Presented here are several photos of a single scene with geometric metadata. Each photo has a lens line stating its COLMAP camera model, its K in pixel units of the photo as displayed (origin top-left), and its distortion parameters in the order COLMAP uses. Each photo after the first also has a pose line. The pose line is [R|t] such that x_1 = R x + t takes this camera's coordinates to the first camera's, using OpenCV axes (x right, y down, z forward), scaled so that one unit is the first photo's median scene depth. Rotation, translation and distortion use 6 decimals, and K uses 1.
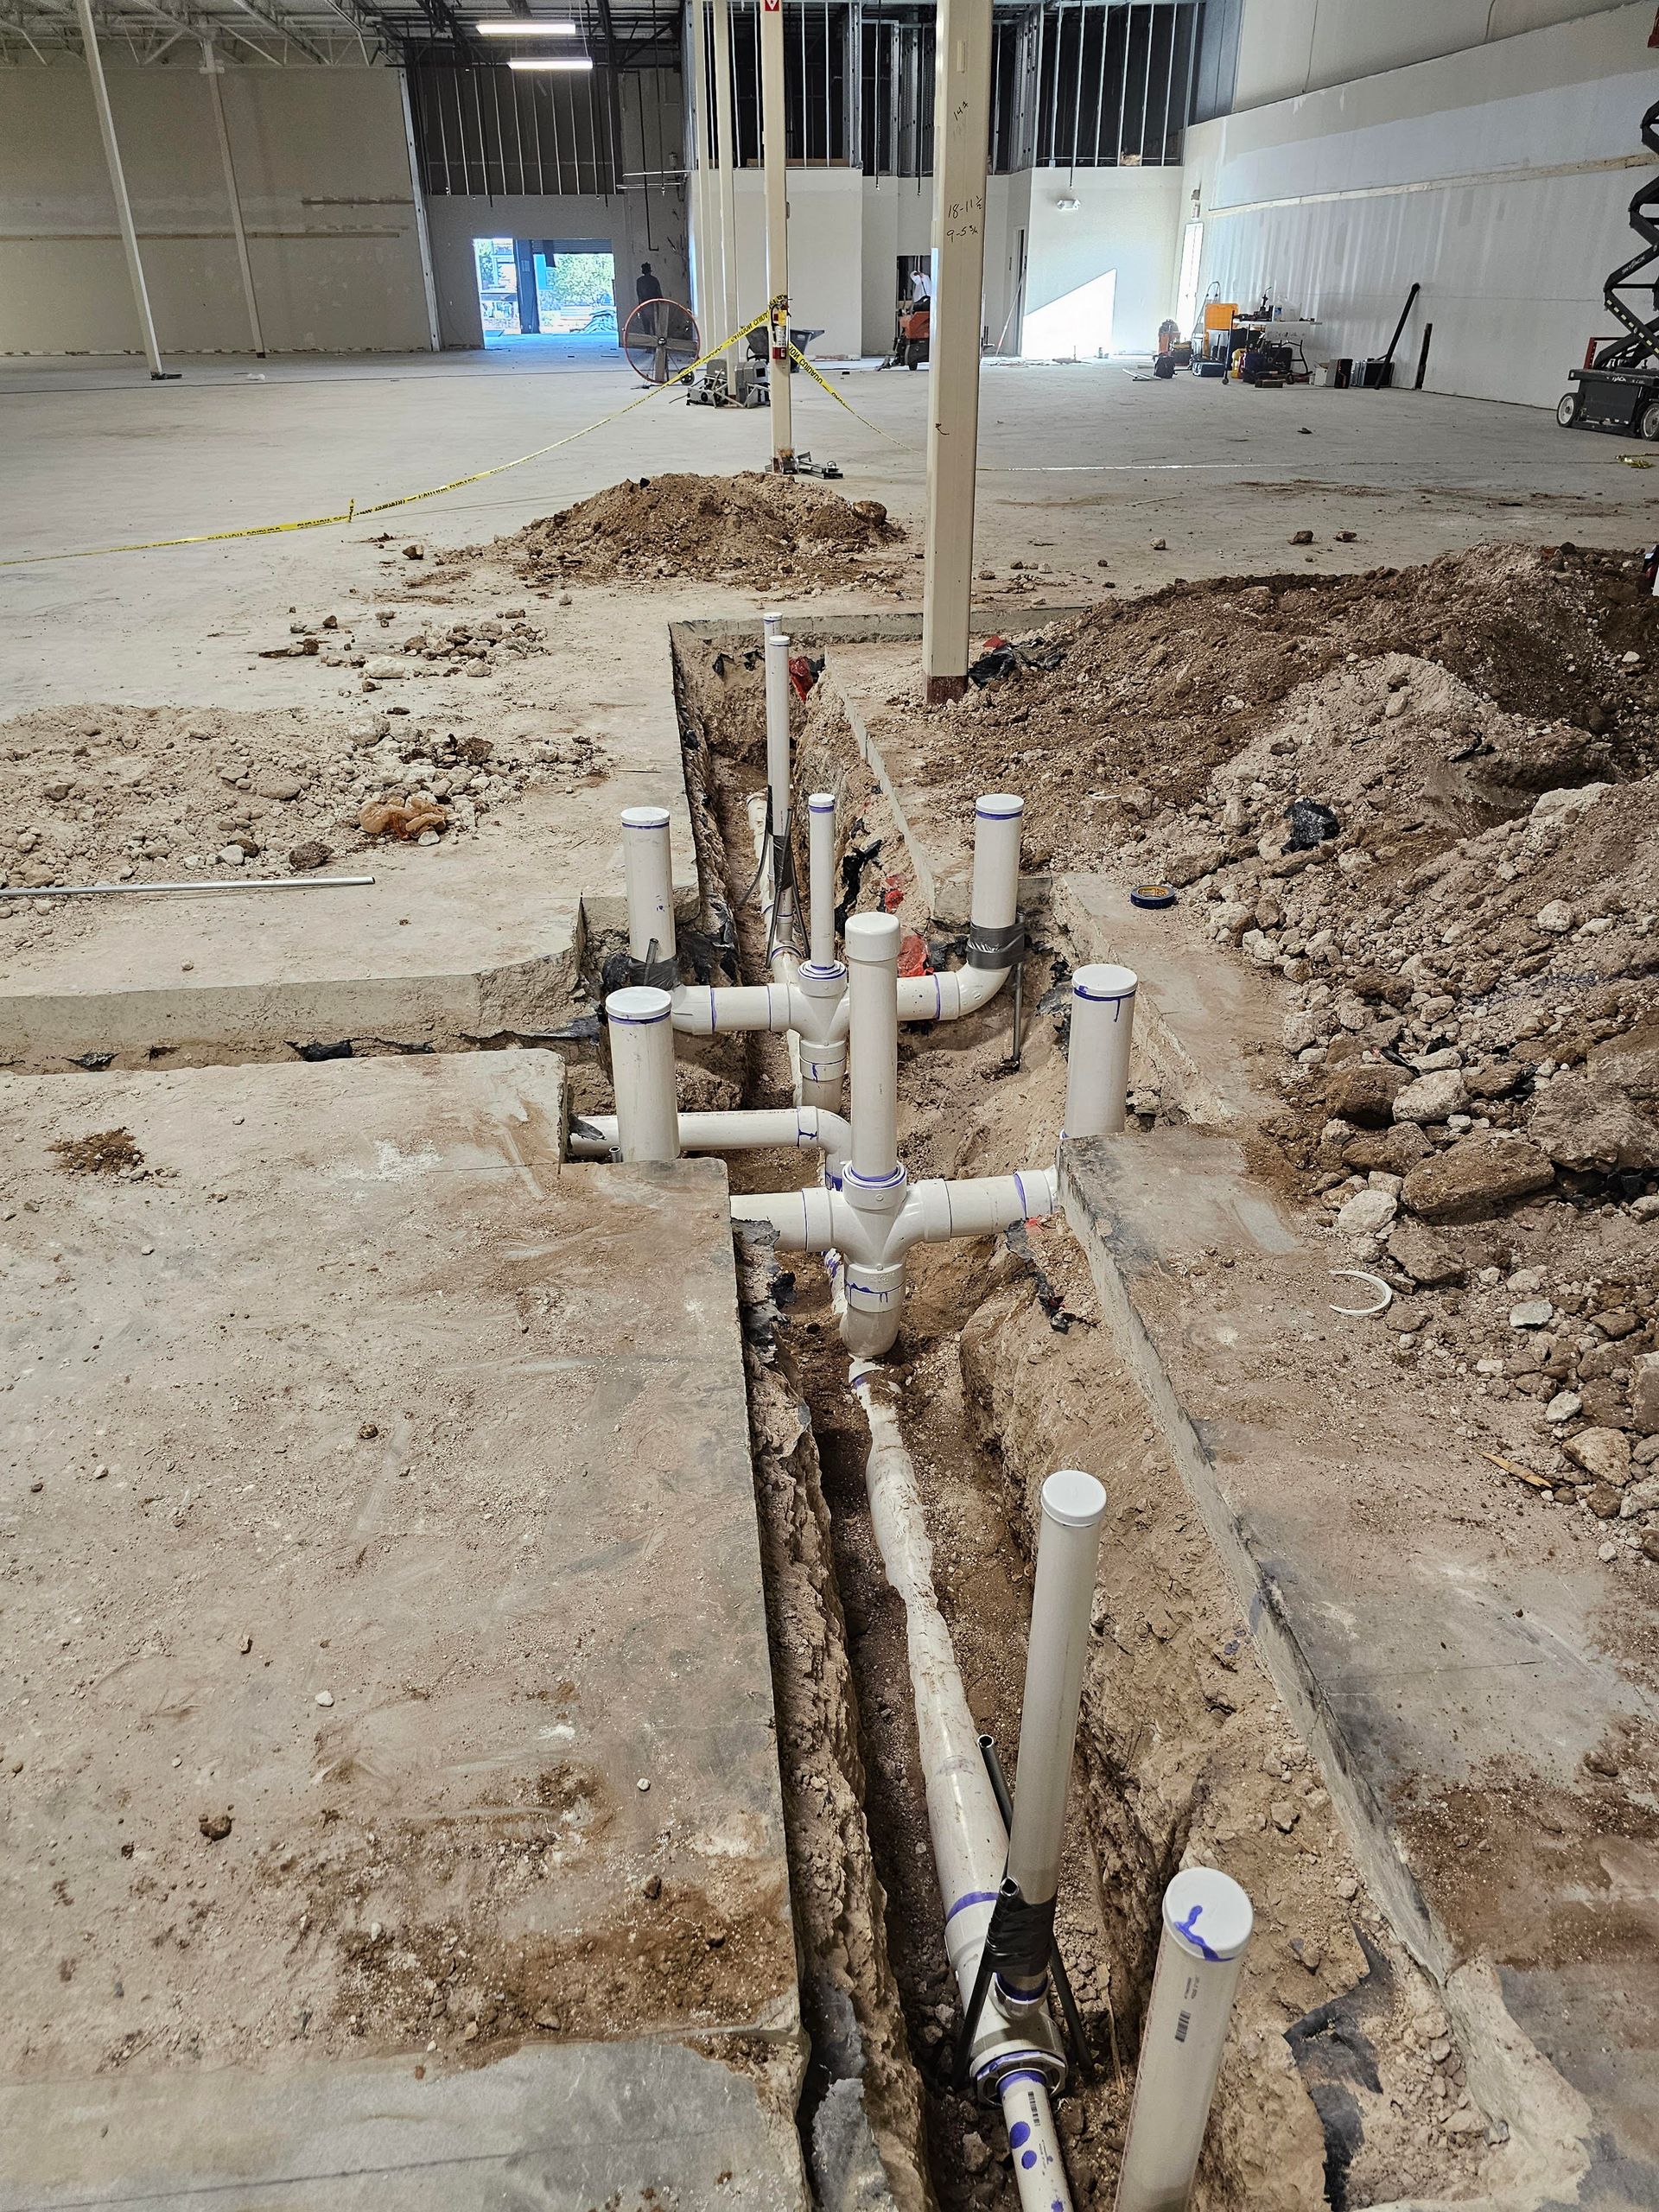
lens RADIAL K [[1502.8, 0, 823.8], [0, 1502.8, 1097.5], [0, 0, 1]] dist [0.030483, -0.002908]
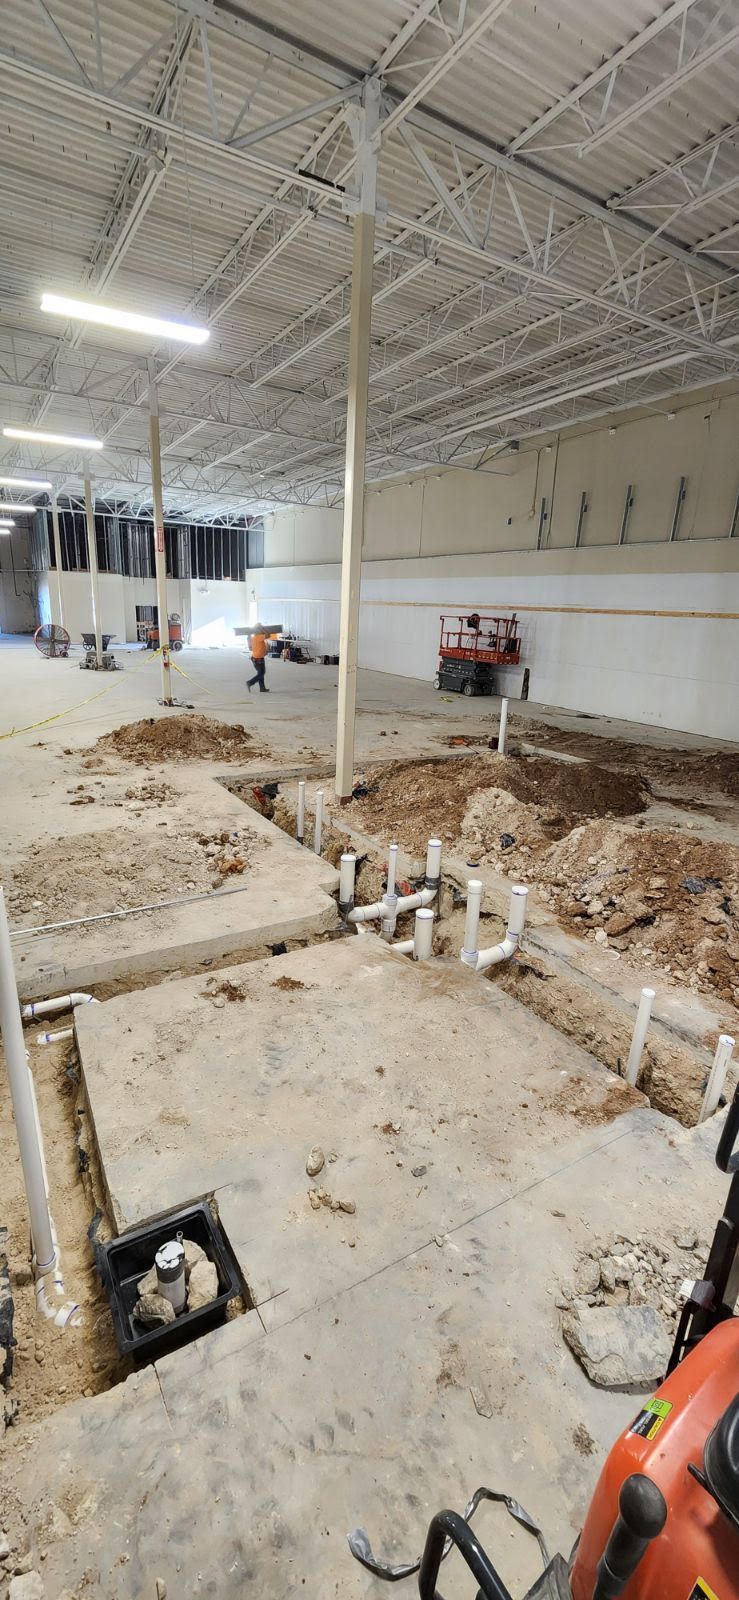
lens RADIAL K [[648.1, 0, 371.4], [0, 648.1, 807.5], [0, 0, 1]] dist [0.002279, 0.000030]
pose [[0.903277, -0.080488, 0.421441, -0.640331], [0.158254, 0.975490, -0.152885, -0.068285], [-0.398807, 0.204793, 0.893875, -0.302004]]
